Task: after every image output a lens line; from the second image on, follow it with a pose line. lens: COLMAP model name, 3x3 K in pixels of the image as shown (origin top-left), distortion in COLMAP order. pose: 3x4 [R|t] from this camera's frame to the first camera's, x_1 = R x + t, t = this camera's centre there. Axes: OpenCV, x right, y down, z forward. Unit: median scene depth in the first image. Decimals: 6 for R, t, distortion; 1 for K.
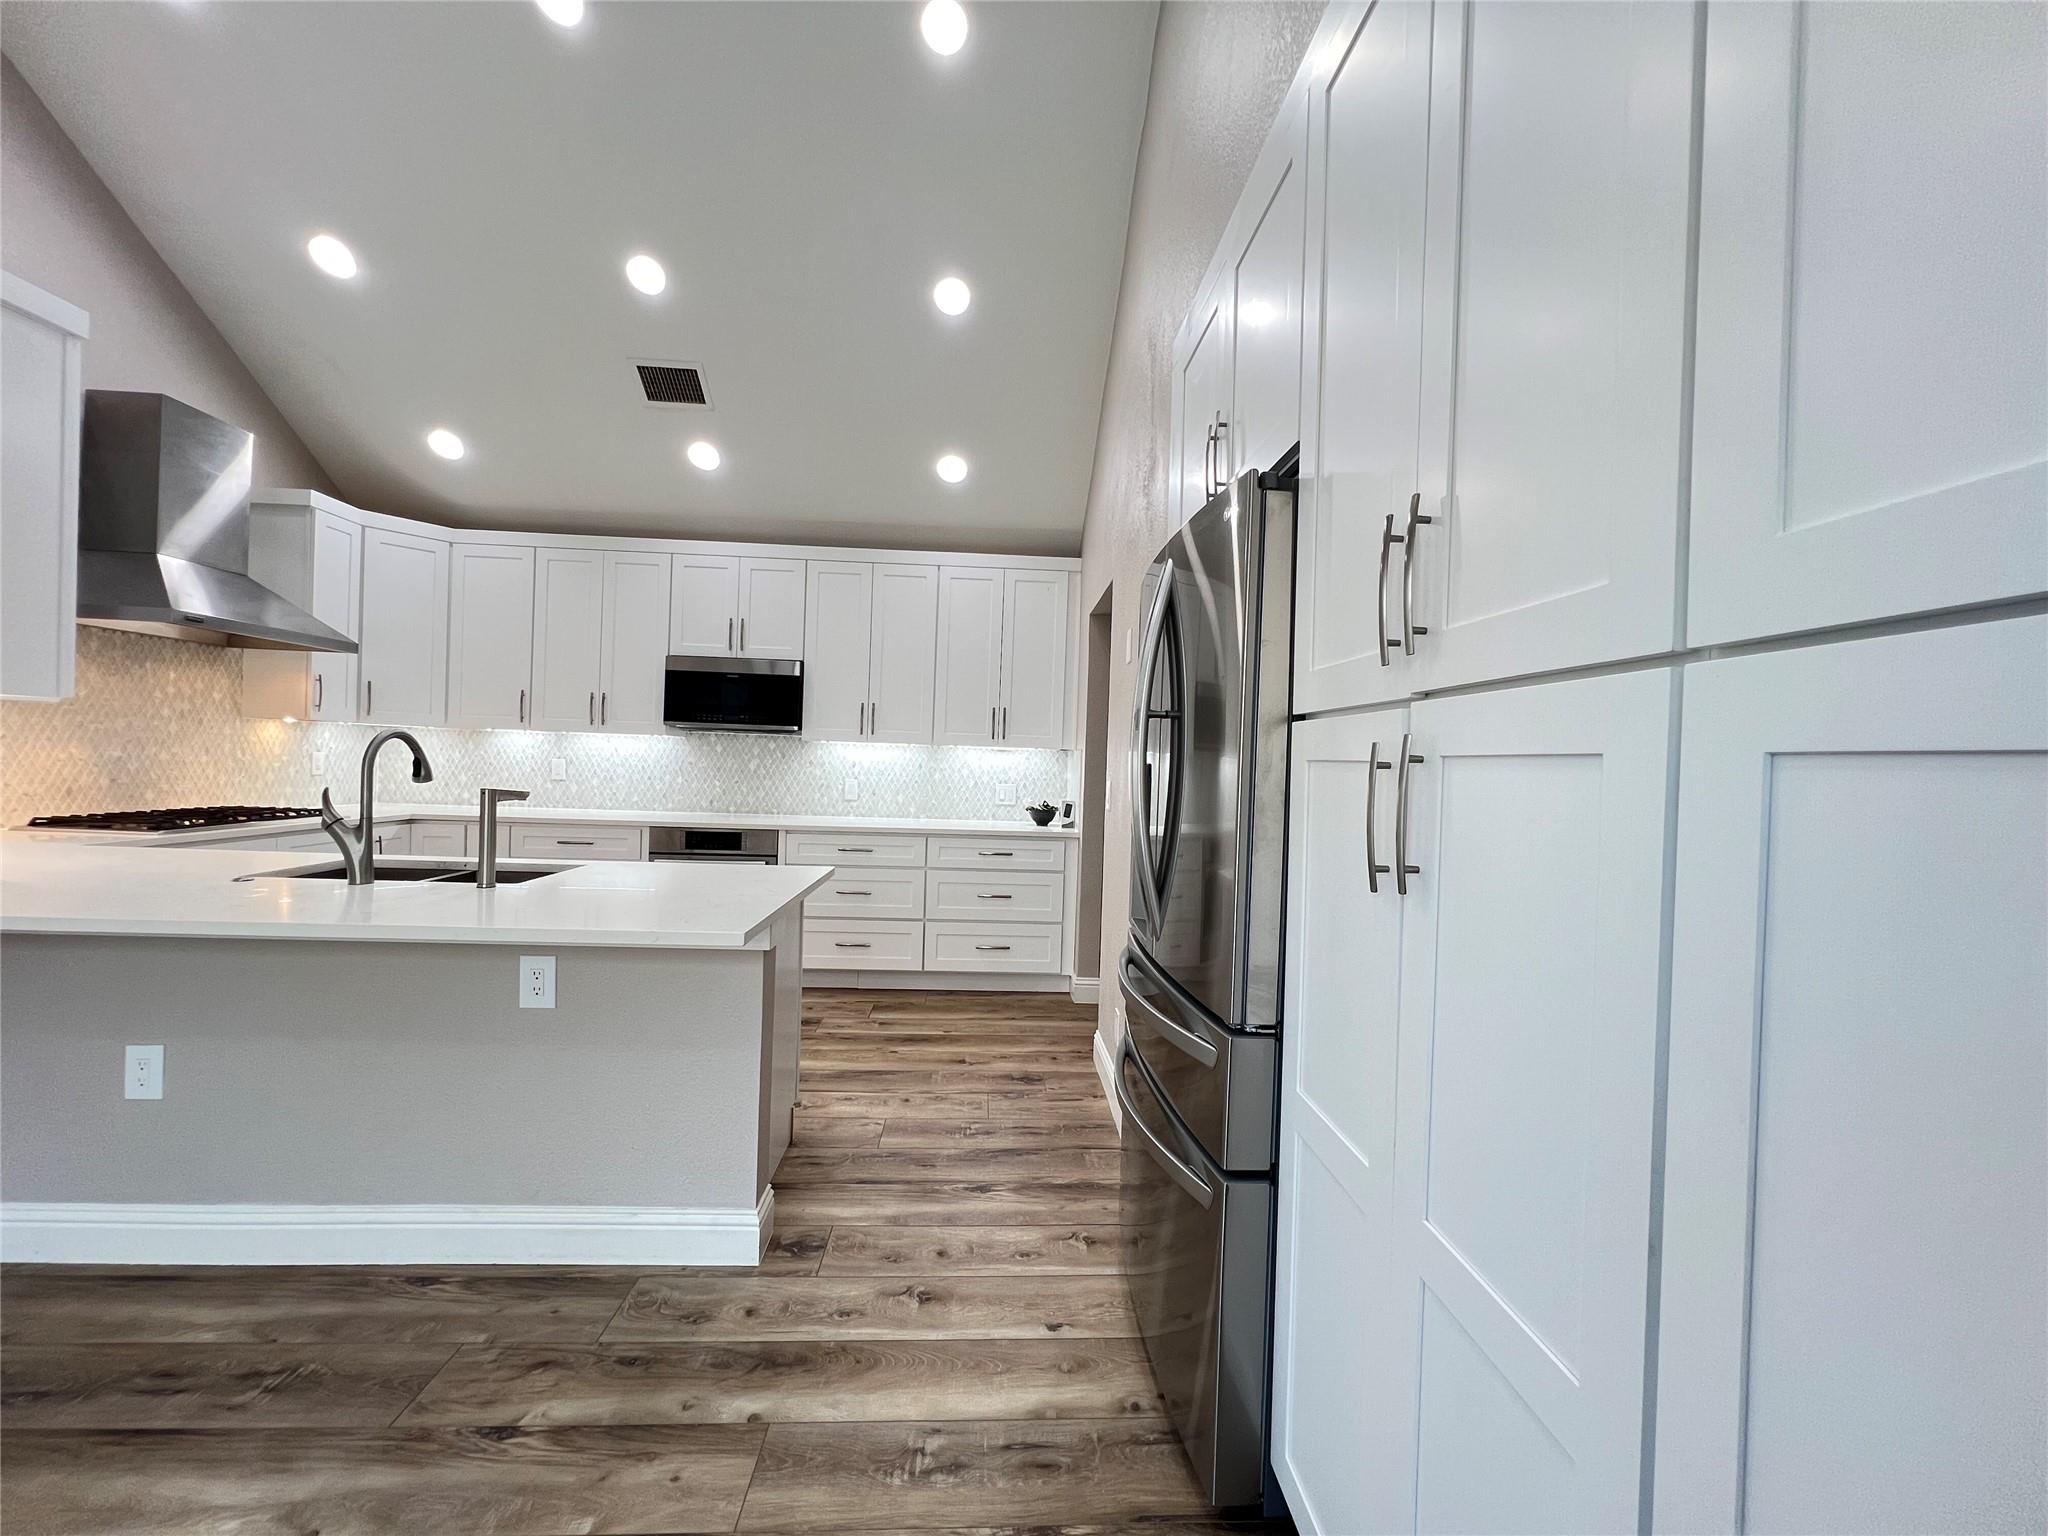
lens RADIAL K [[820.9, 0, 1025.2], [0, 820.9, 768.0], [0, 0, 1]] dist [-0.001797, 0.000583]
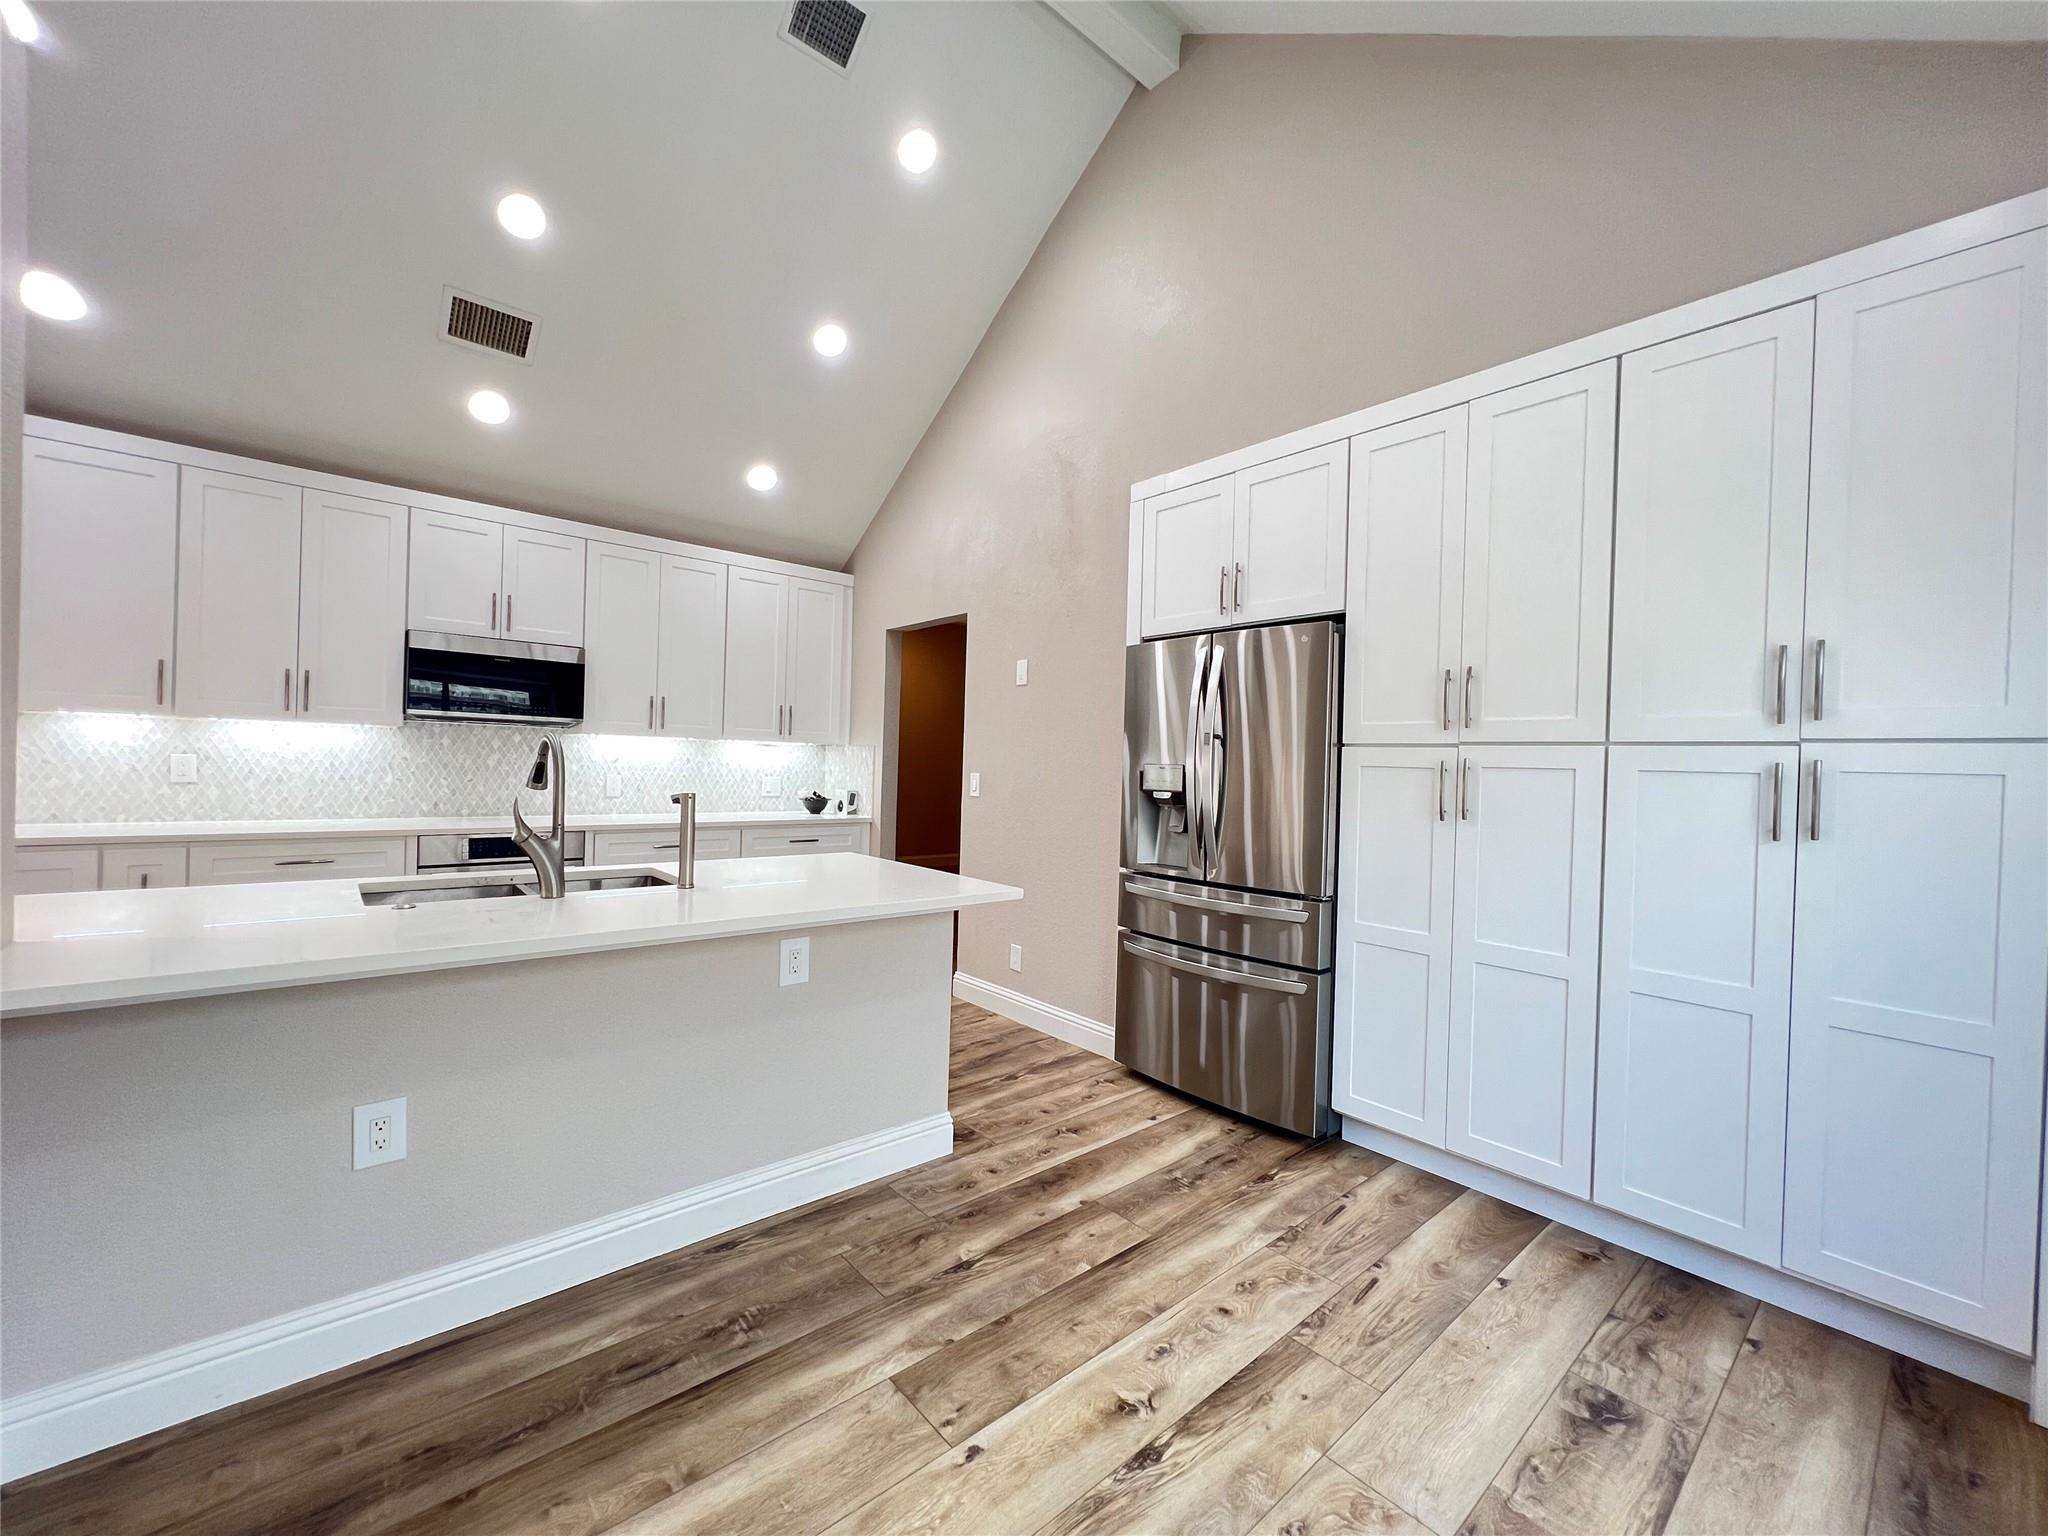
lens RADIAL K [[820.9, 0, 1025.2], [0, 820.9, 768.0], [0, 0, 1]] dist [-0.001797, 0.000583]
pose [[0.789464, -0.012228, 0.613675, -0.901396], [0.000849, 0.999822, 0.018829, -0.024600], [-0.613797, -0.014344, 0.789334, -0.078624]]
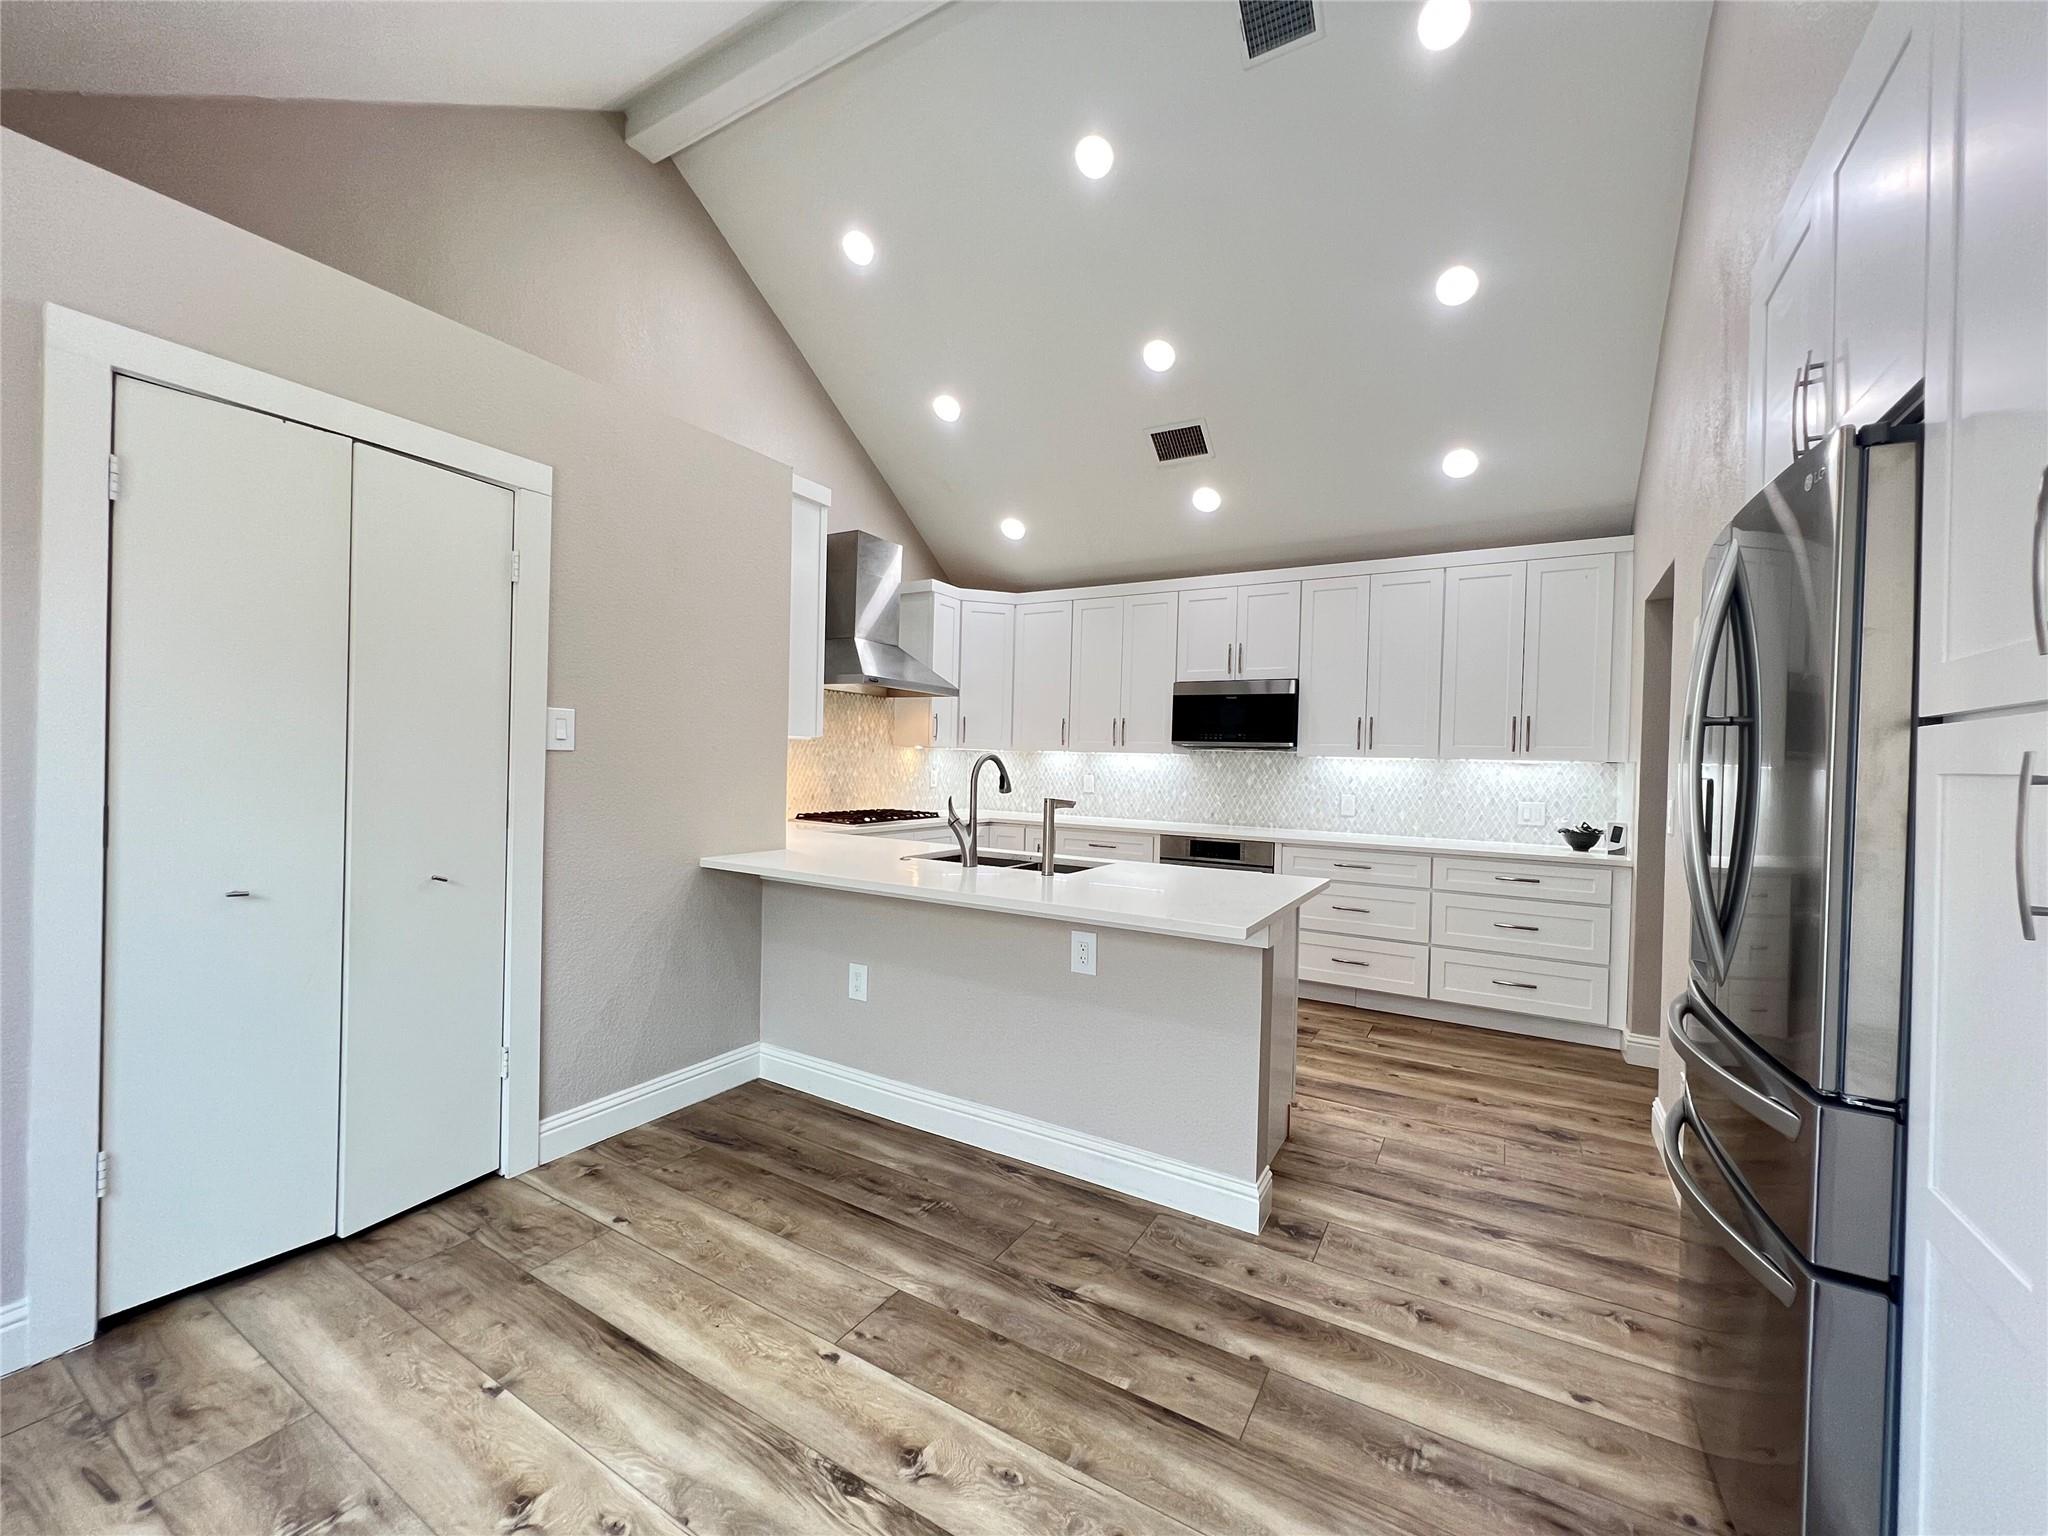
lens RADIAL K [[820.9, 0, 1025.2], [0, 820.9, 768.0], [0, 0, 1]] dist [-0.001797, 0.000583]
pose [[0.833386, -0.007609, -0.552639, 0.023416], [-0.002825, 0.999834, -0.018026, 0.000844], [0.552684, 0.016584, 0.833226, -0.087098]]
